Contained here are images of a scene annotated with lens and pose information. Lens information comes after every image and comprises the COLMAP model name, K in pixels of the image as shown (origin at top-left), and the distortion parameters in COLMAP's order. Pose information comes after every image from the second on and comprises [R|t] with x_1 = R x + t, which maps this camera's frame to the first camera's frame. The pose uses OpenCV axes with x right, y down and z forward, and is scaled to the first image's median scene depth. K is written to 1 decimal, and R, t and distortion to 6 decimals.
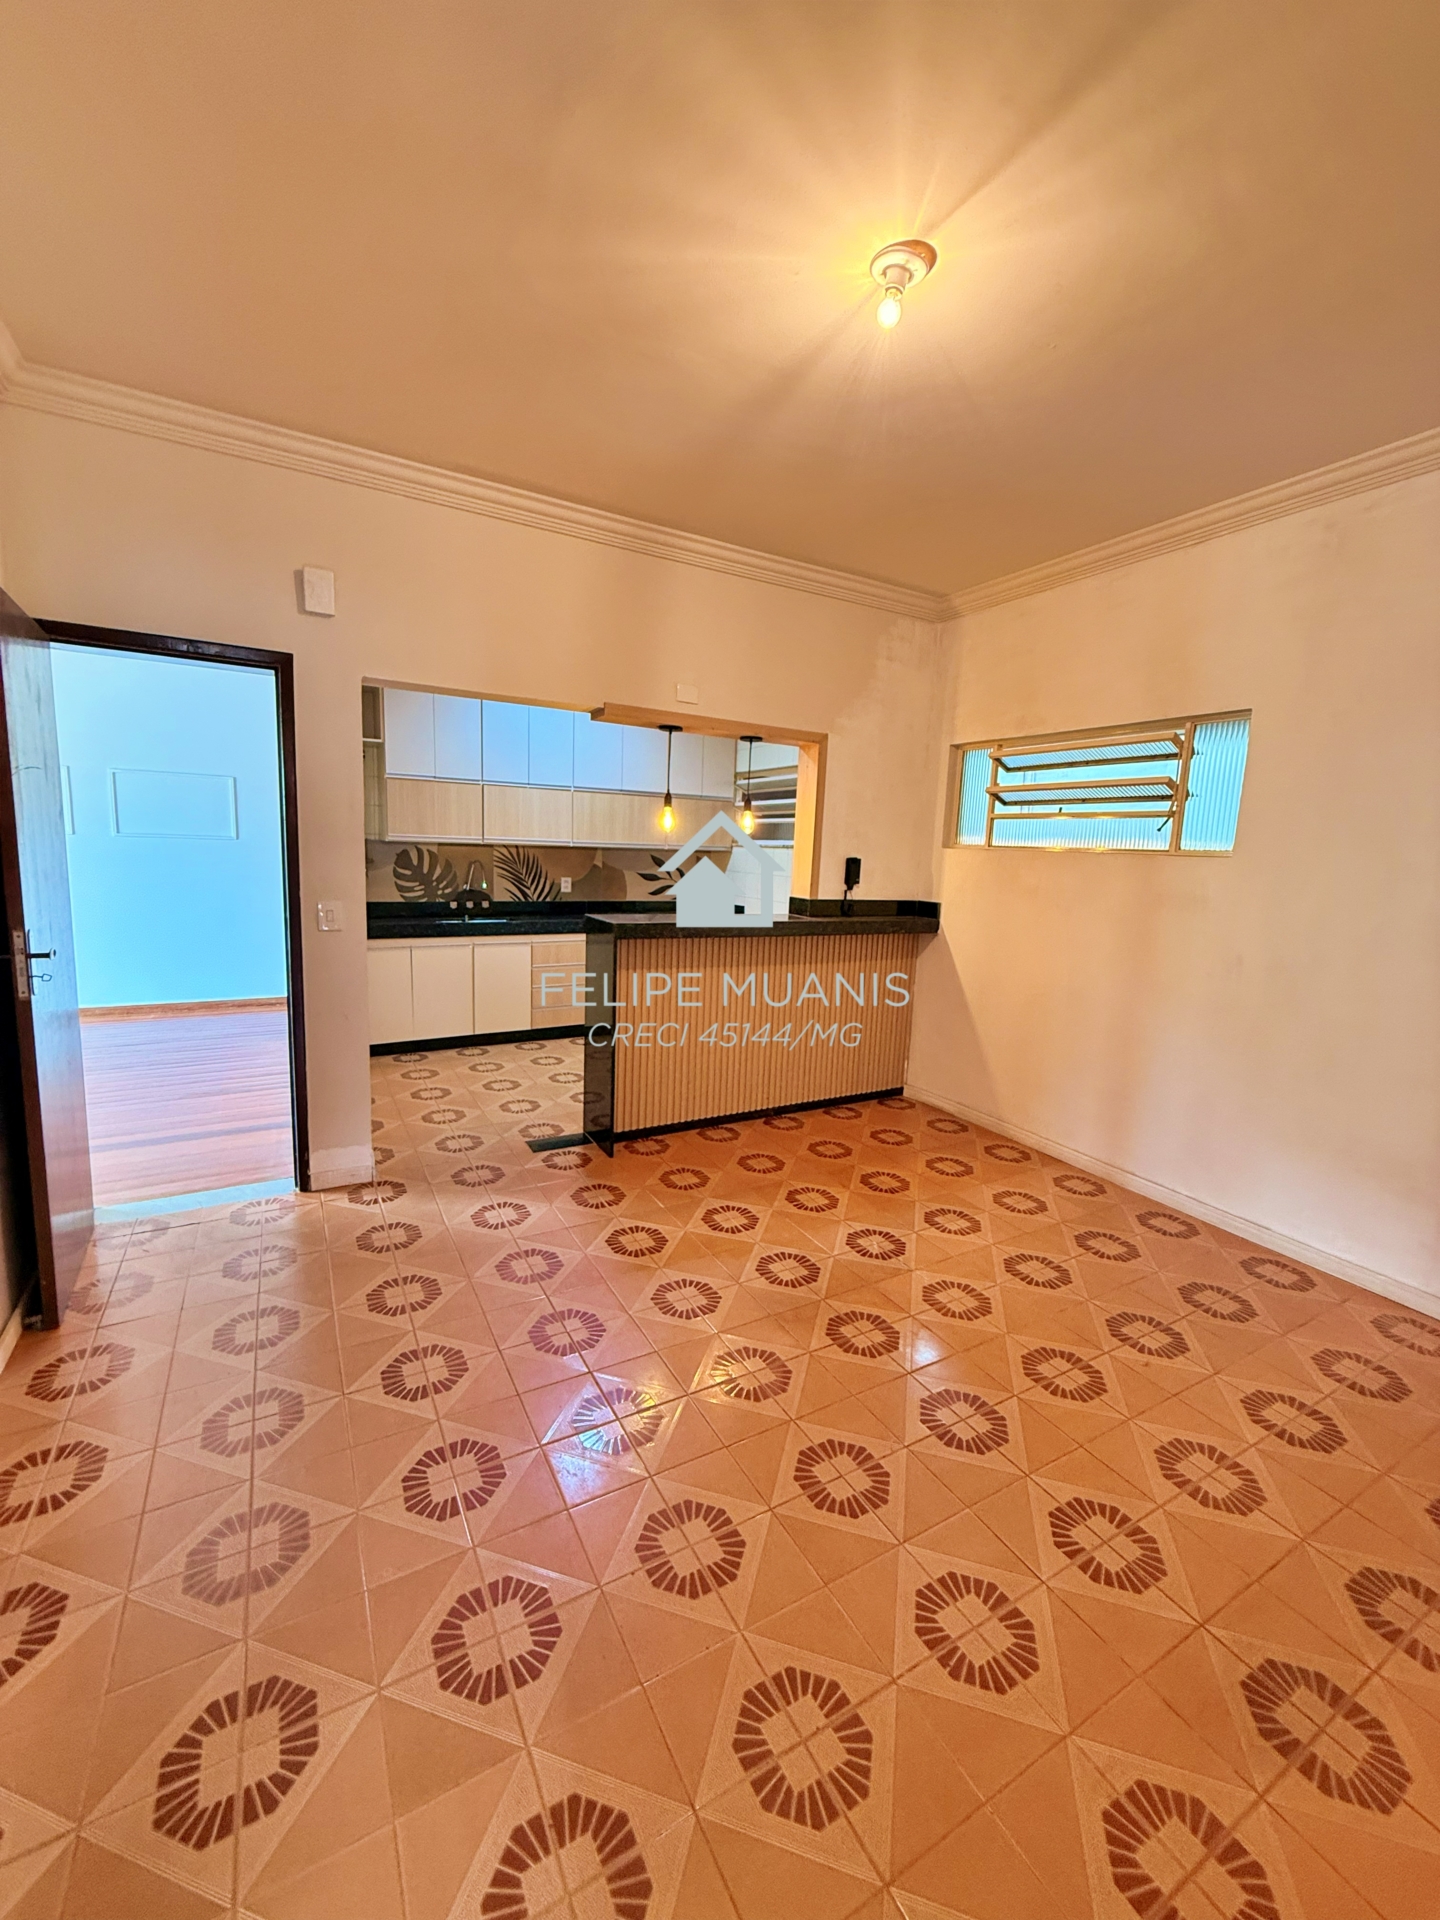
lens RADIAL K [[767.6, 0, 720.4], [0, 767.6, 954.1], [0, 0, 1]] dist [0.000805, 0.000037]
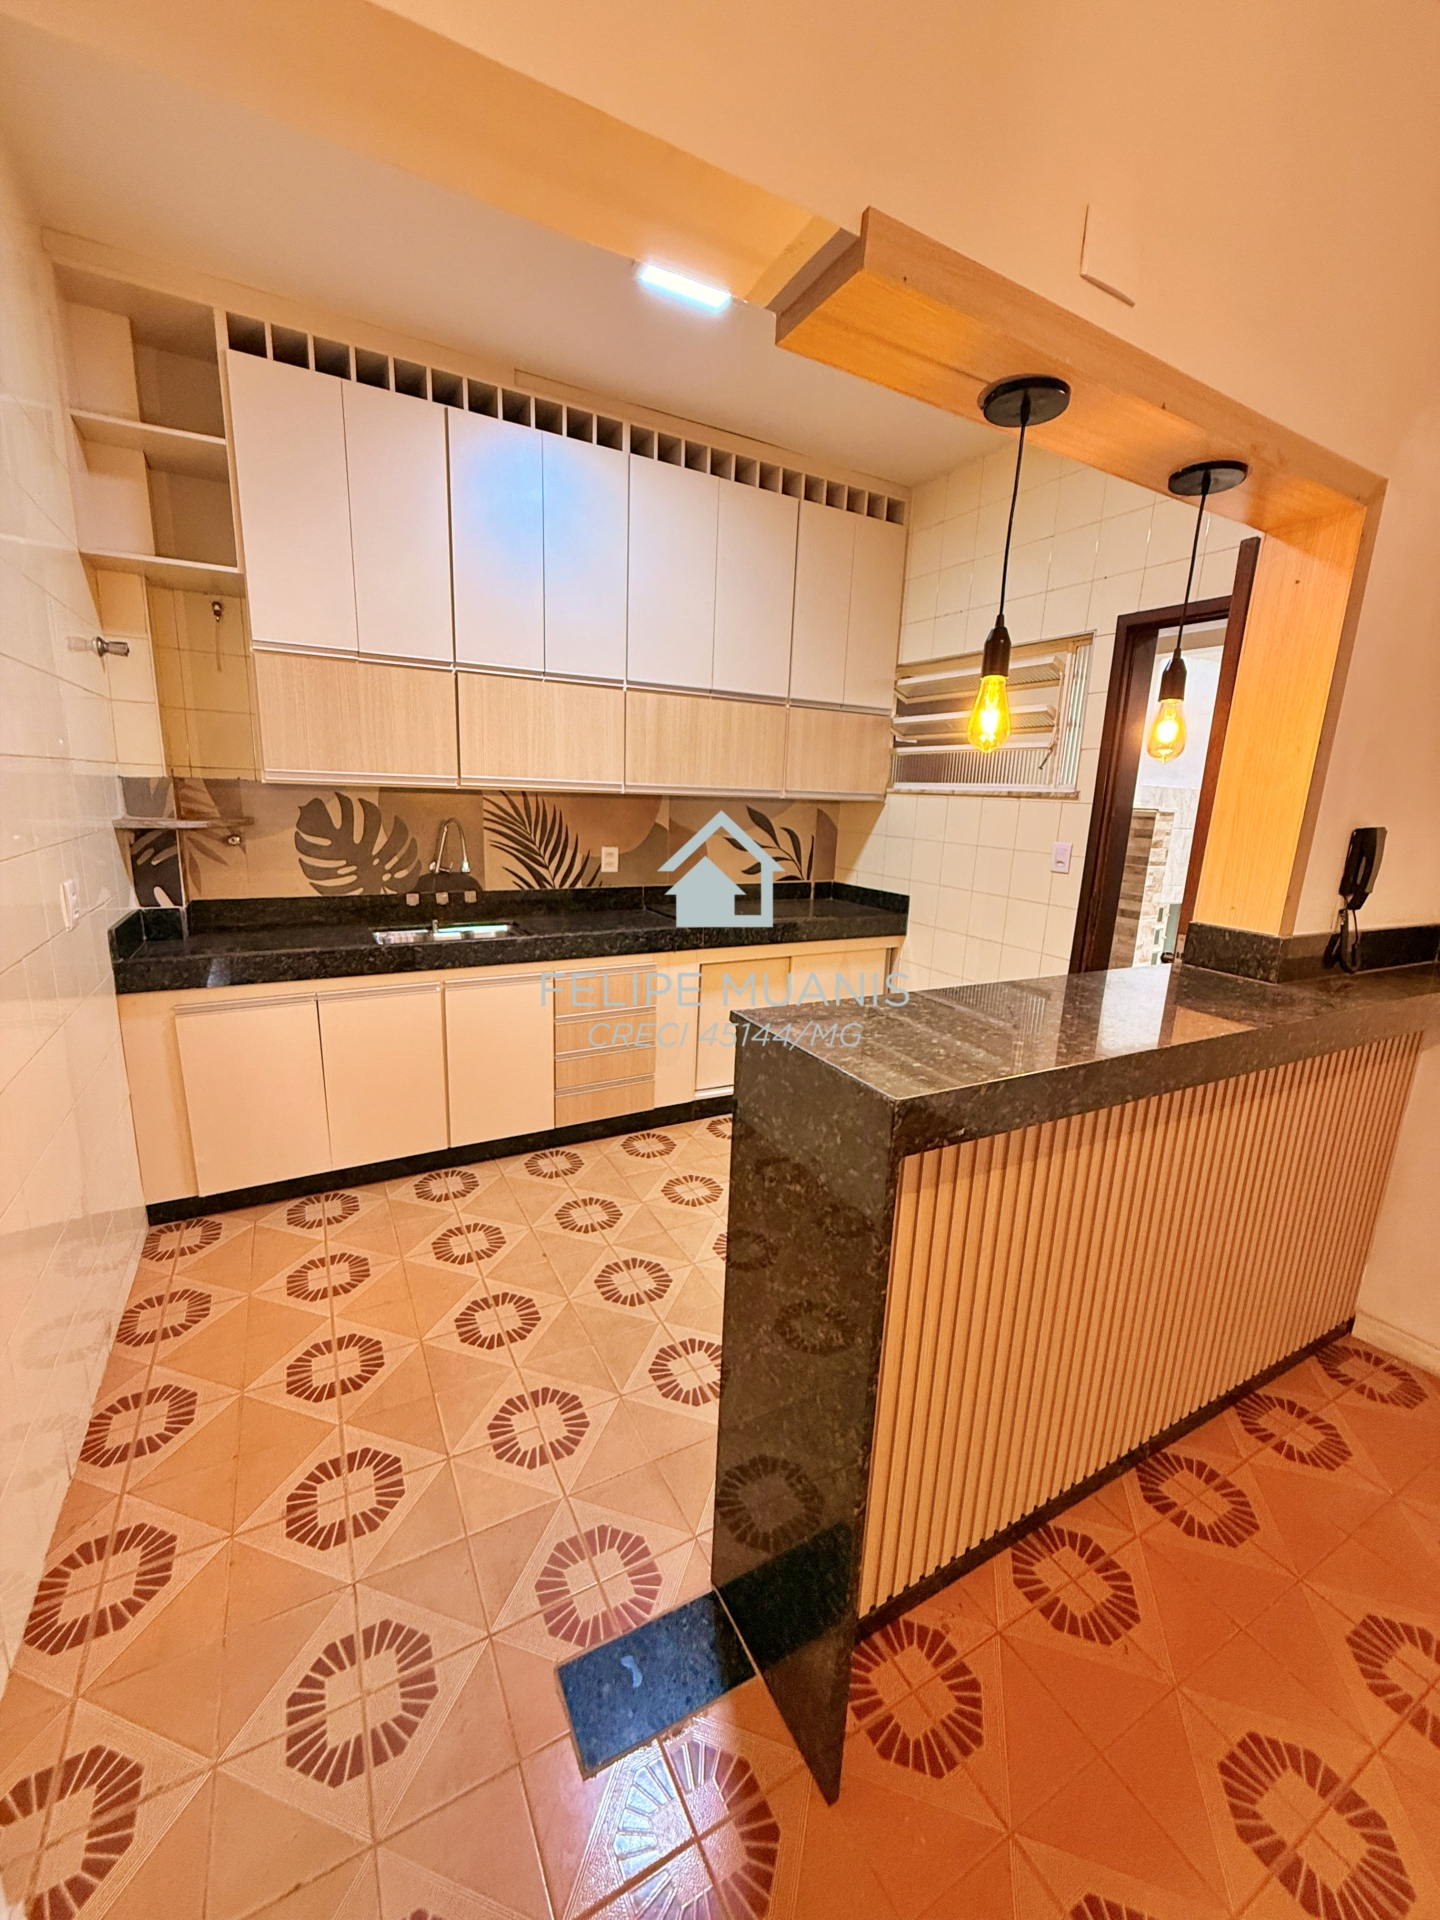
lens RADIAL K [[764.6, 0, 718.9], [0, 764.6, 956.9], [0, 0, 1]] dist [0.000189, 0.000104]
pose [[0.999865, 0.005023, -0.015651, -0.118937], [-0.003801, 0.997012, 0.077155, -0.067719], [0.015992, -0.077085, 0.996896, 0.456817]]
